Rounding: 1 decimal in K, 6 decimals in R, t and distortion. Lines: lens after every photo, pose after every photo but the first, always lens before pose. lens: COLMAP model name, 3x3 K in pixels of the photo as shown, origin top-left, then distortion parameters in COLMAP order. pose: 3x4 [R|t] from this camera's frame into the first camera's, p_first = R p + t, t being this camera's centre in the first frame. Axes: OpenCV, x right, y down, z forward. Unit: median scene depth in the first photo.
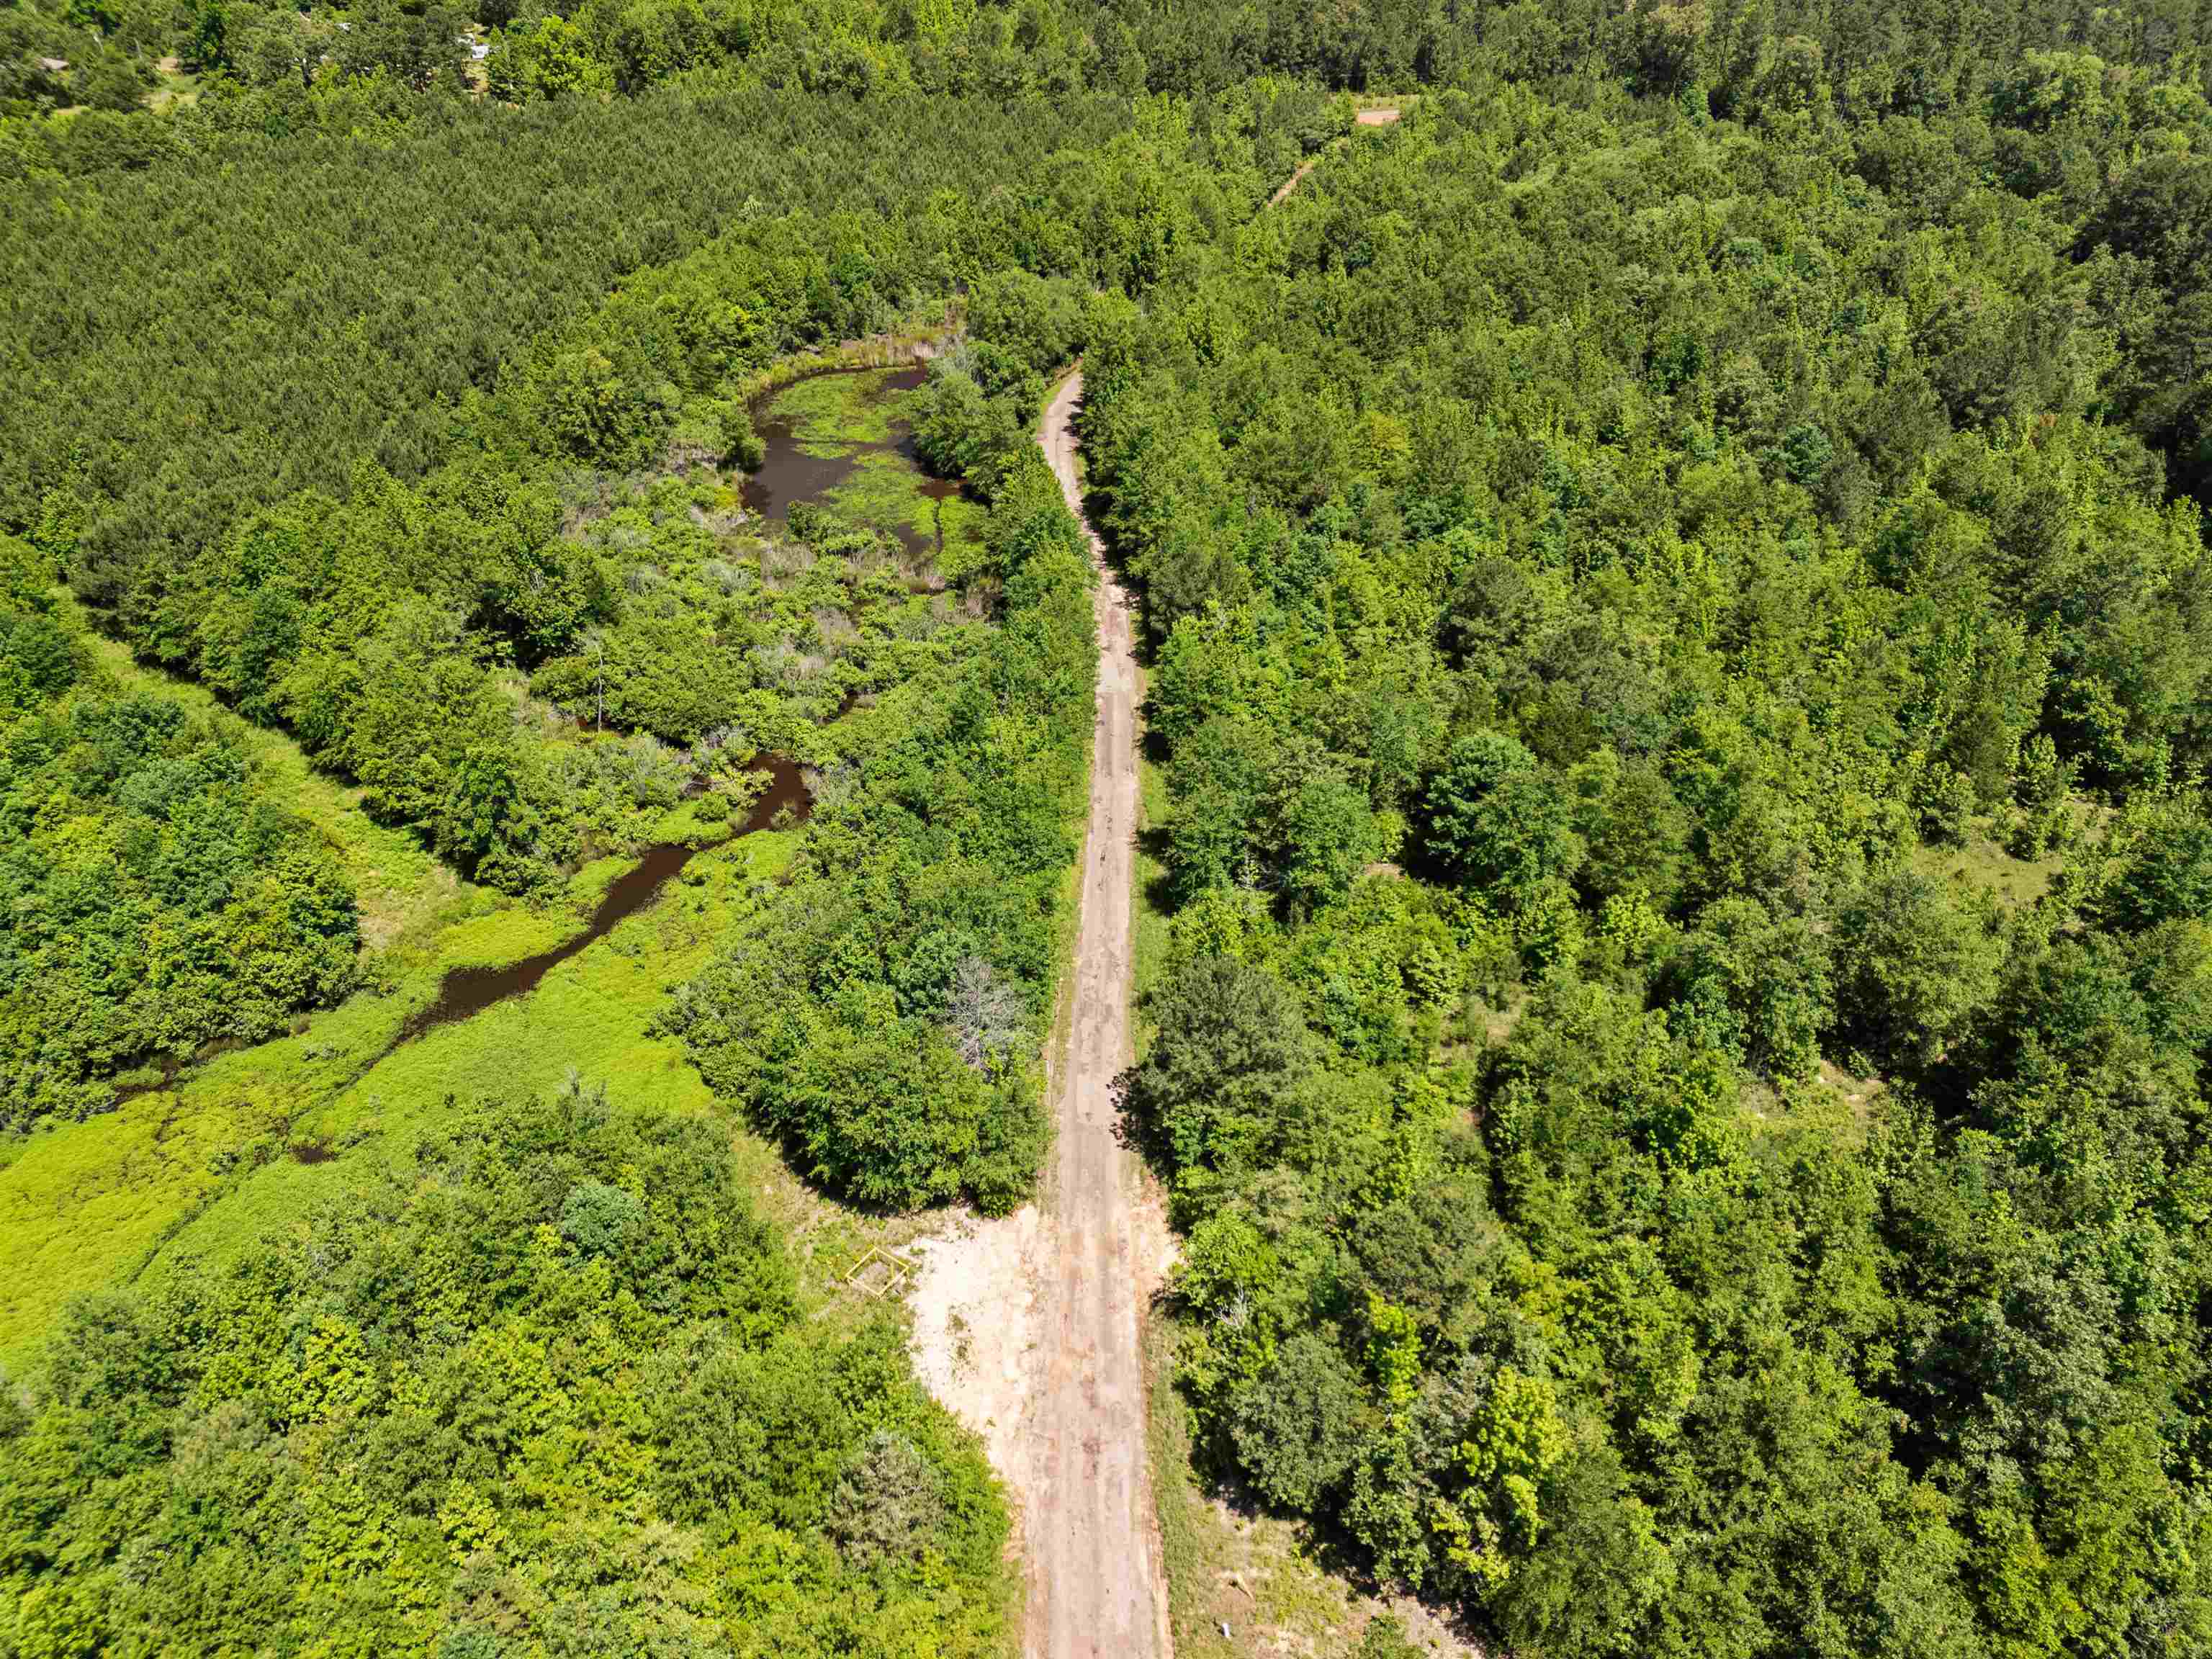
lens RADIAL K [[1609.2, 0, 1105.3], [0, 1609.2, 846.4], [0, 0, 1]] dist [0.074200, -0.070512]
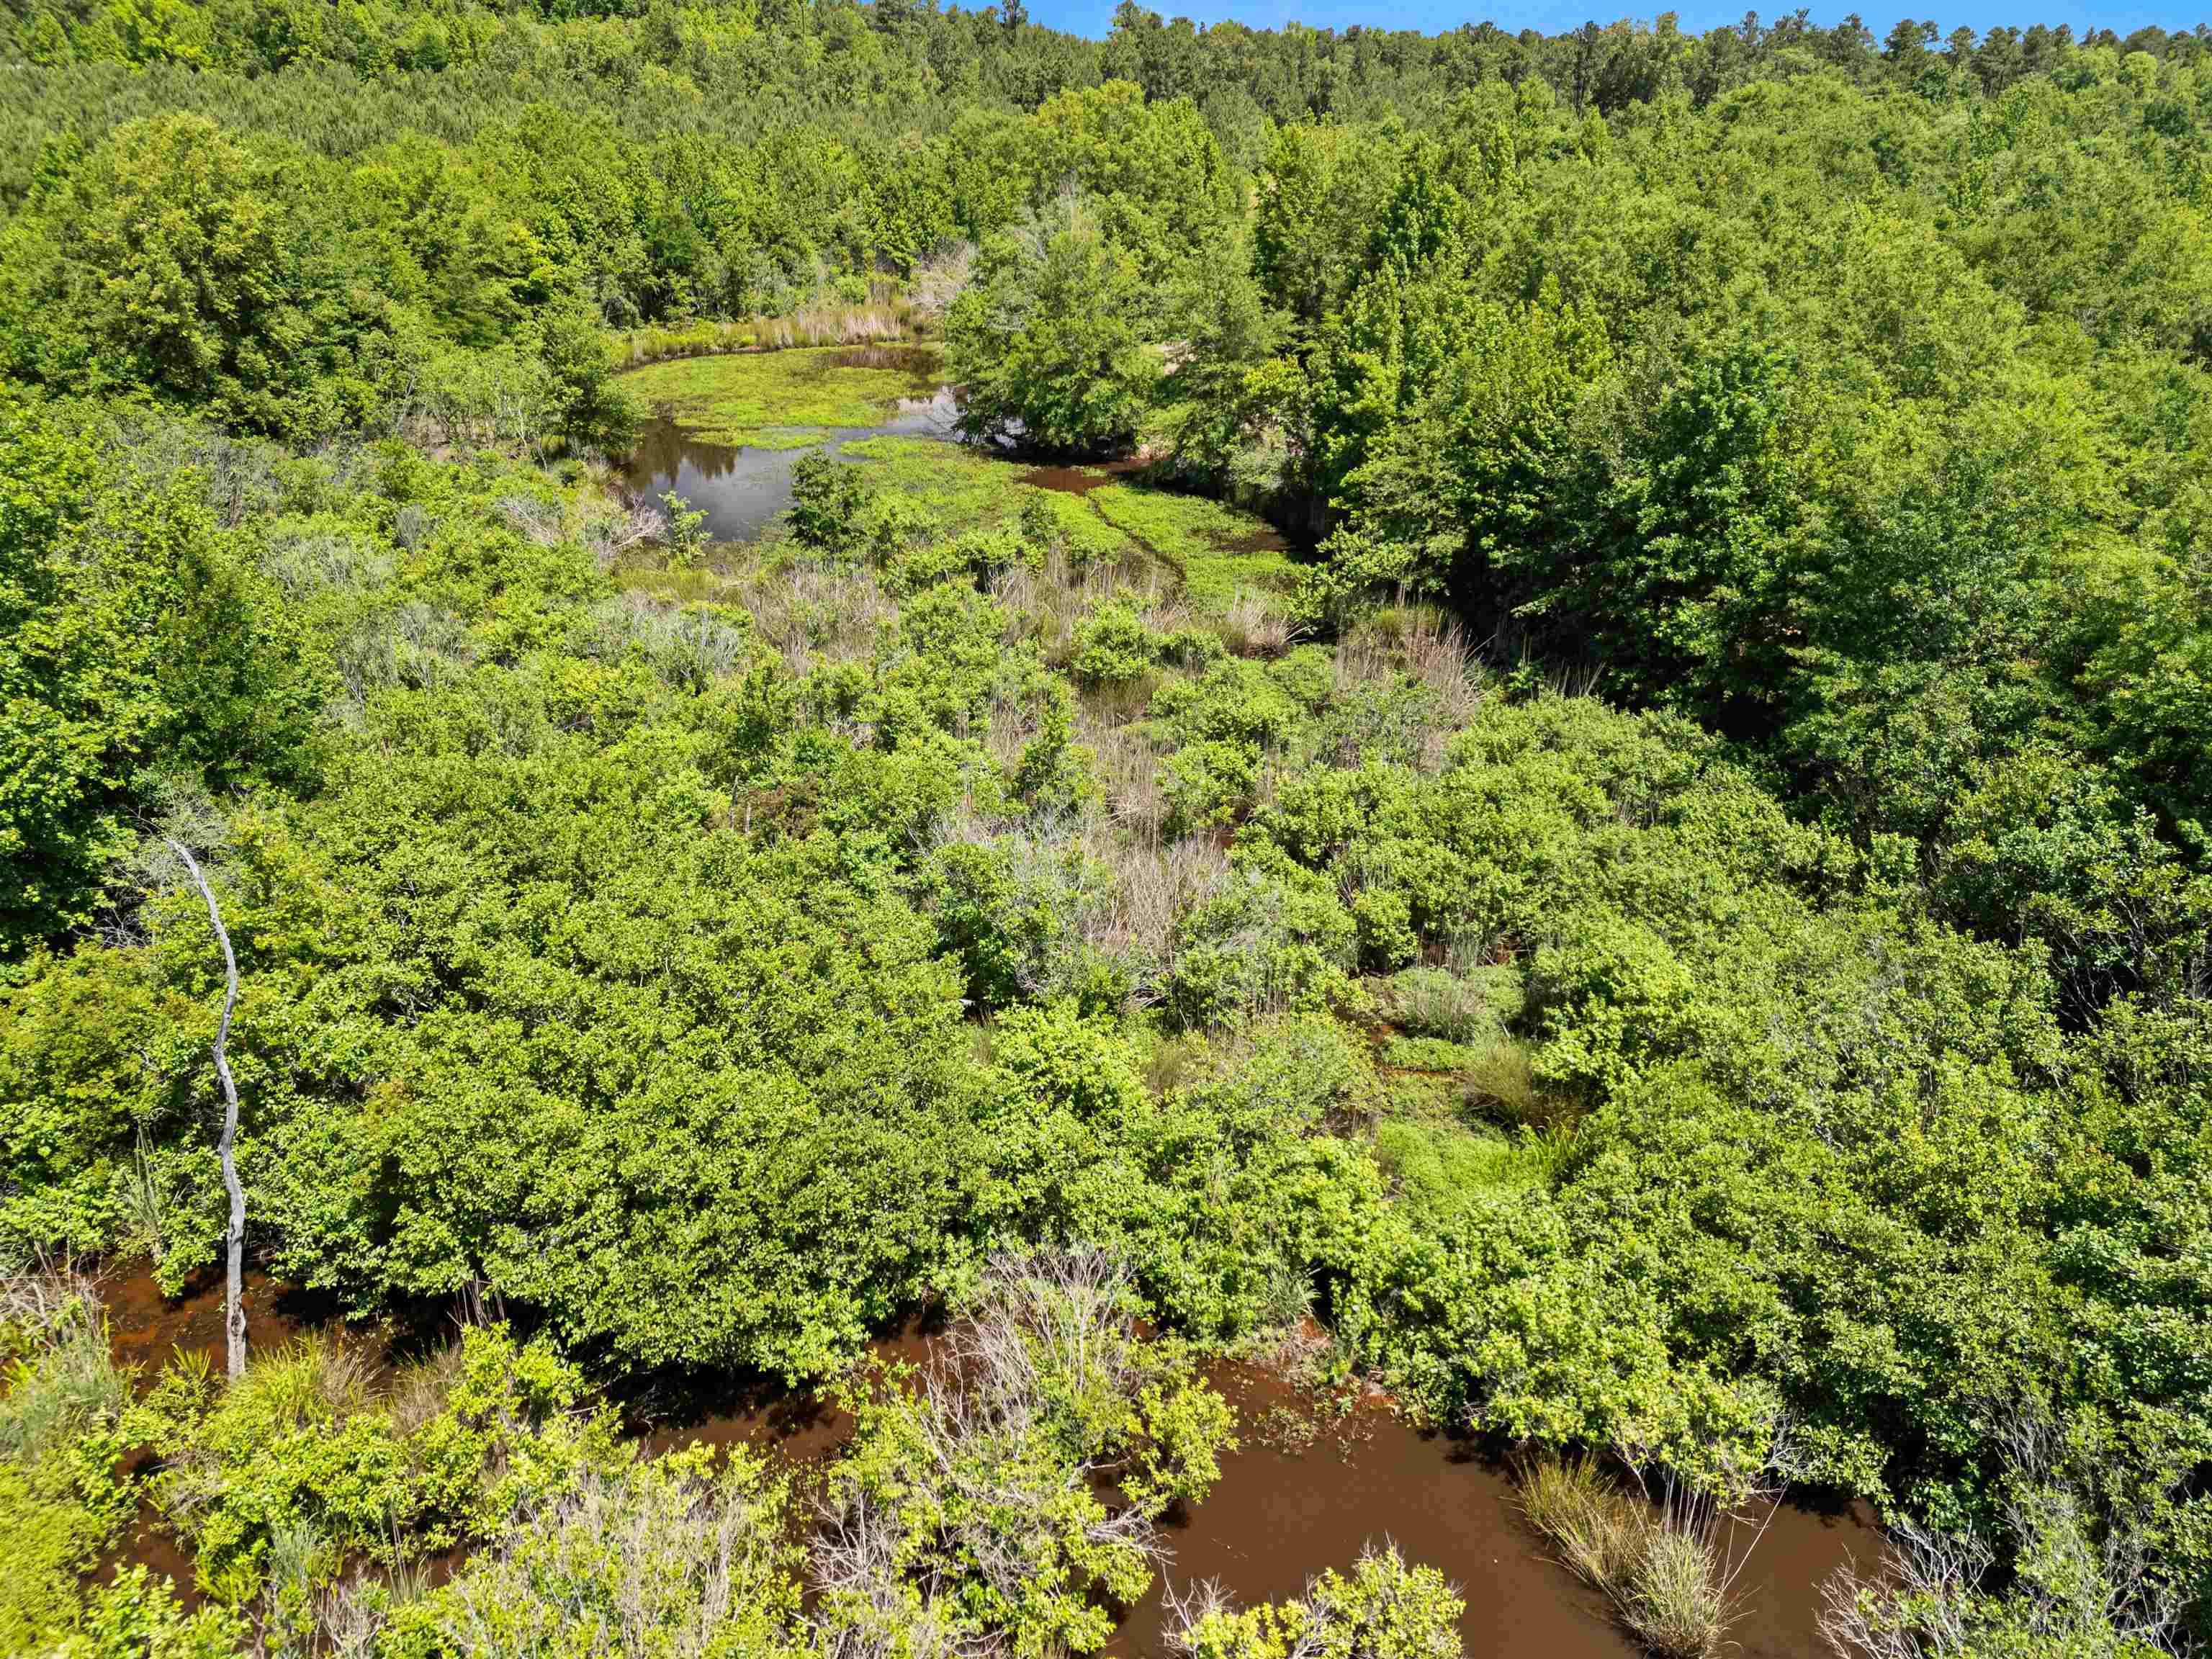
lens RADIAL K [[1609.2, 0, 1097.8], [0, 1609.2, 829.7], [0, 0, 1]] dist [0.074200, -0.070512]
pose [[0.980586, -0.088391, 0.175039, -0.205863], [0.112525, 0.984690, -0.133129, -0.077667], [-0.160592, 0.150241, 0.975519, 0.670159]]
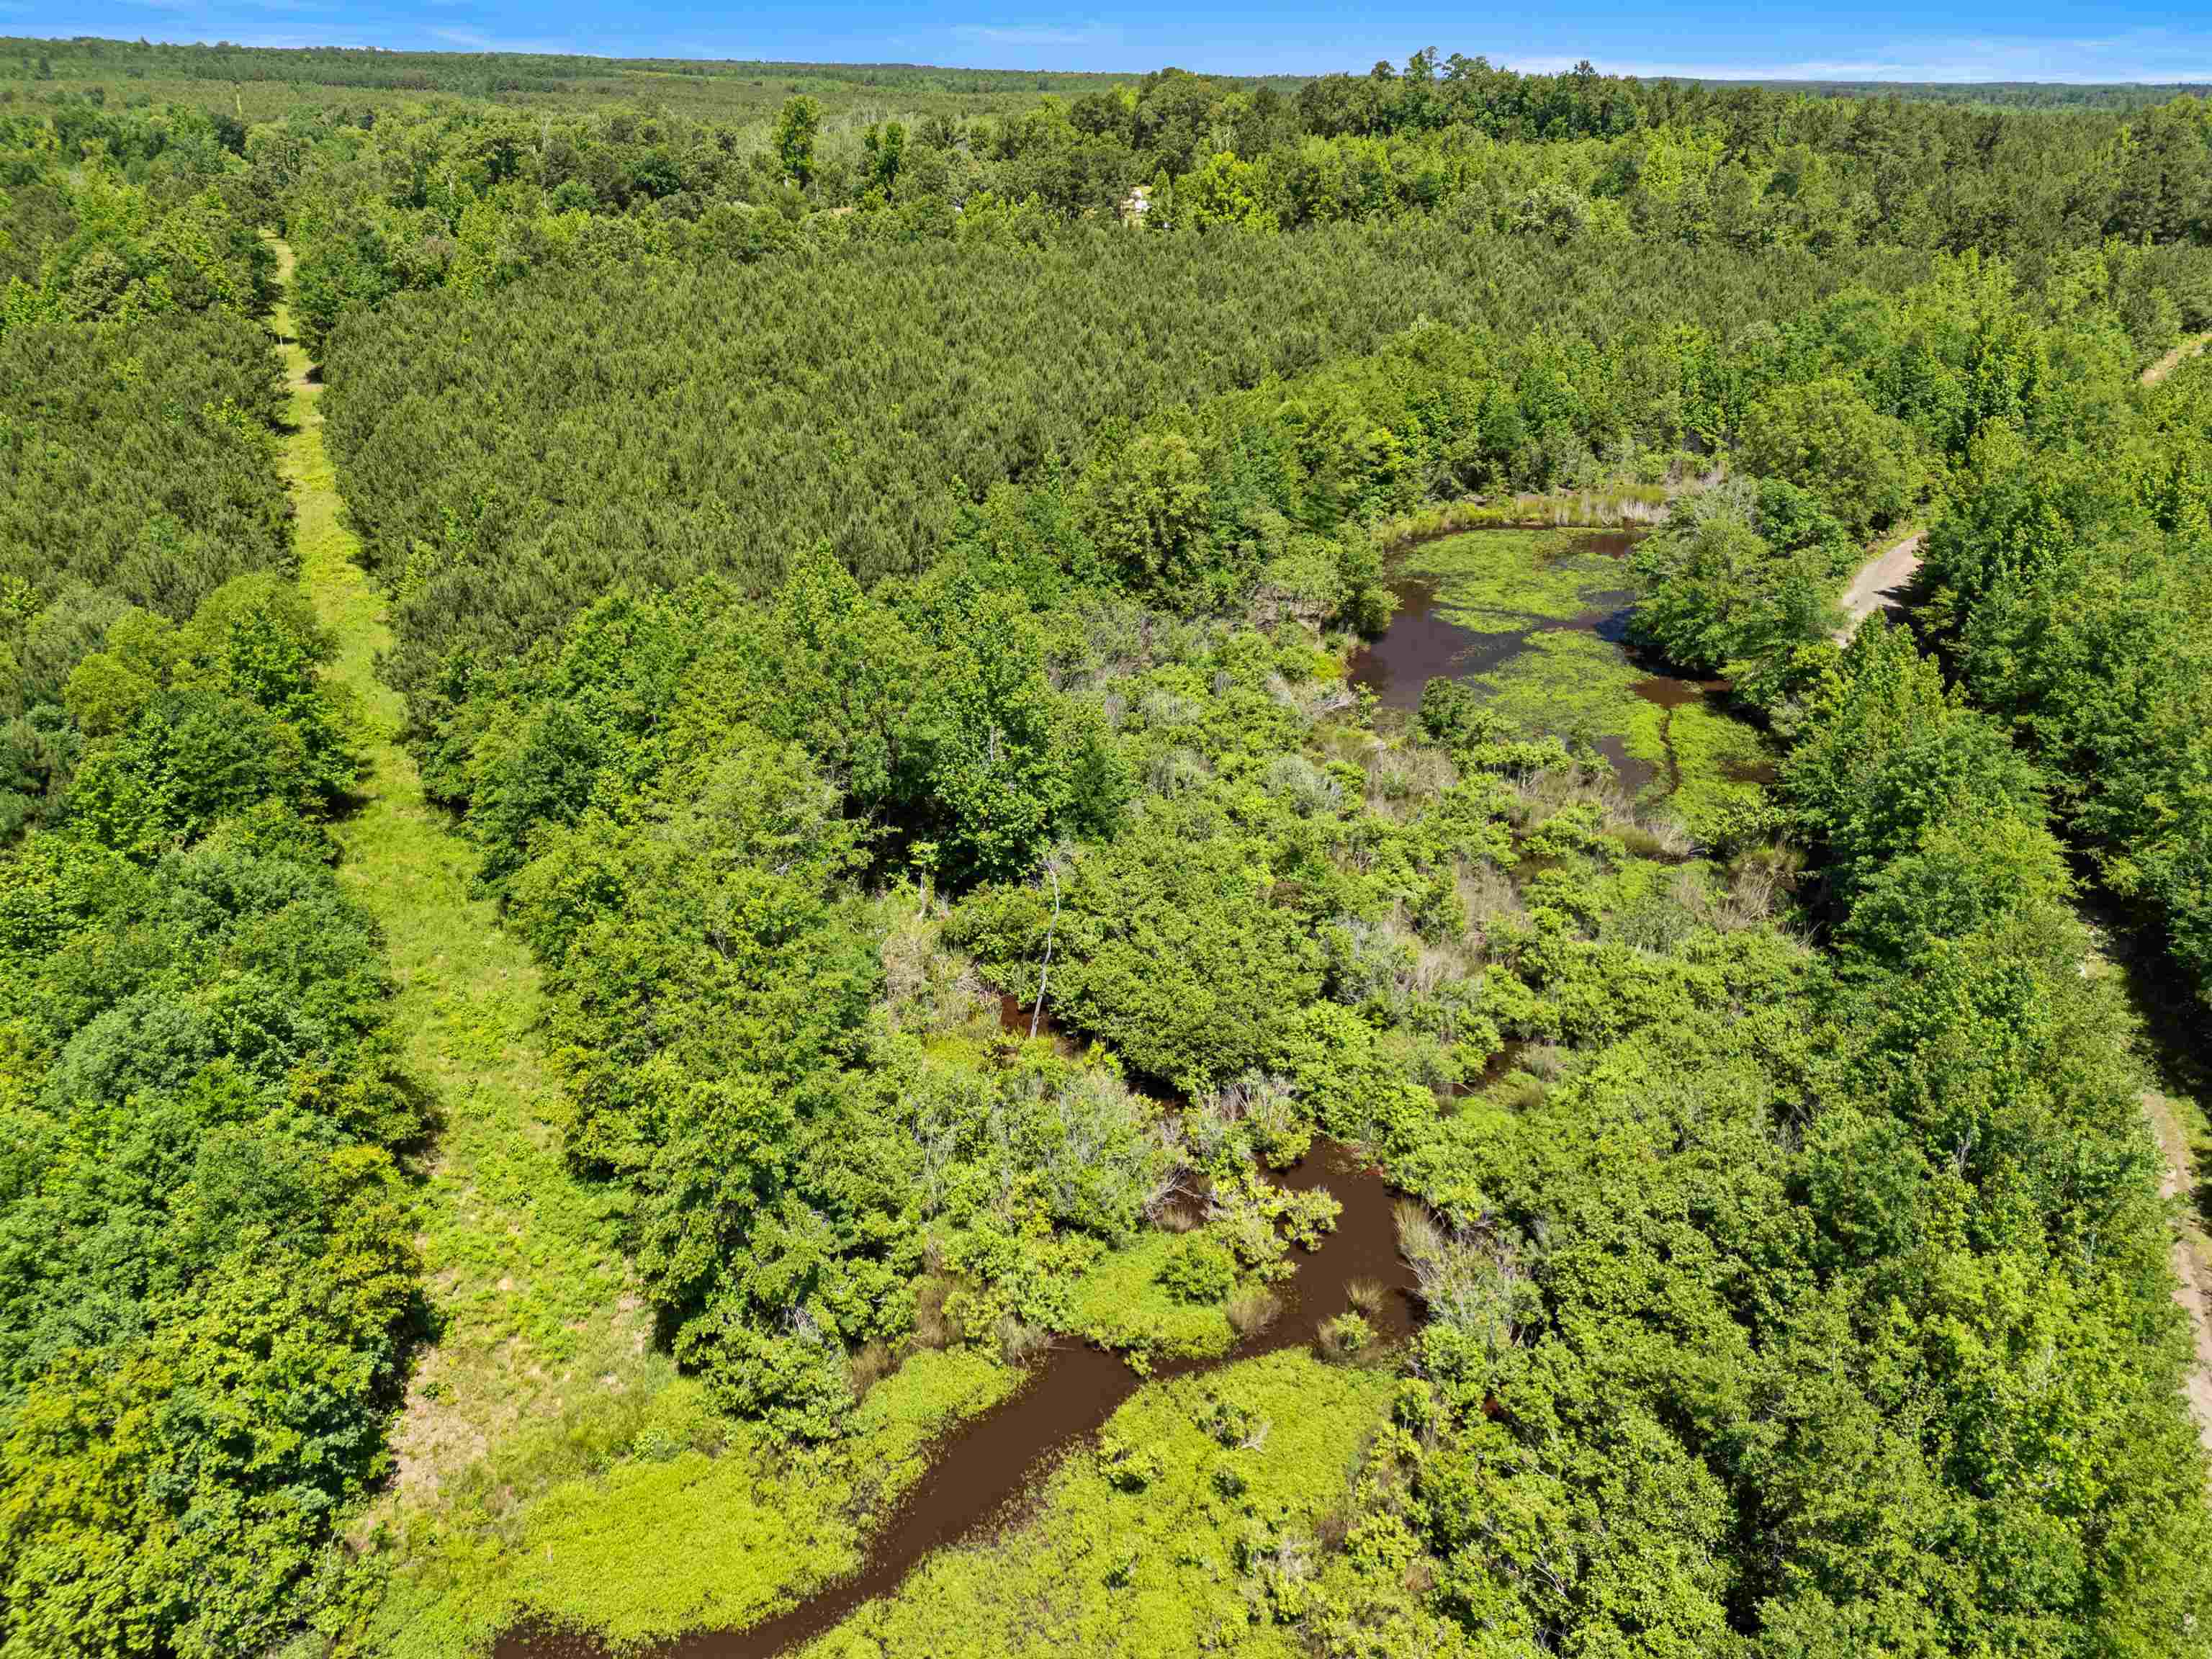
lens RADIAL K [[1609.2, 0, 1096.0], [0, 1609.2, 835.0], [0, 0, 1]] dist [0.074200, -0.070512]
pose [[0.931082, 0.144200, -0.335100, -0.103118], [-0.190712, 0.975447, -0.110143, -0.066808], [0.310990, 0.166460, 0.935723, 0.414235]]
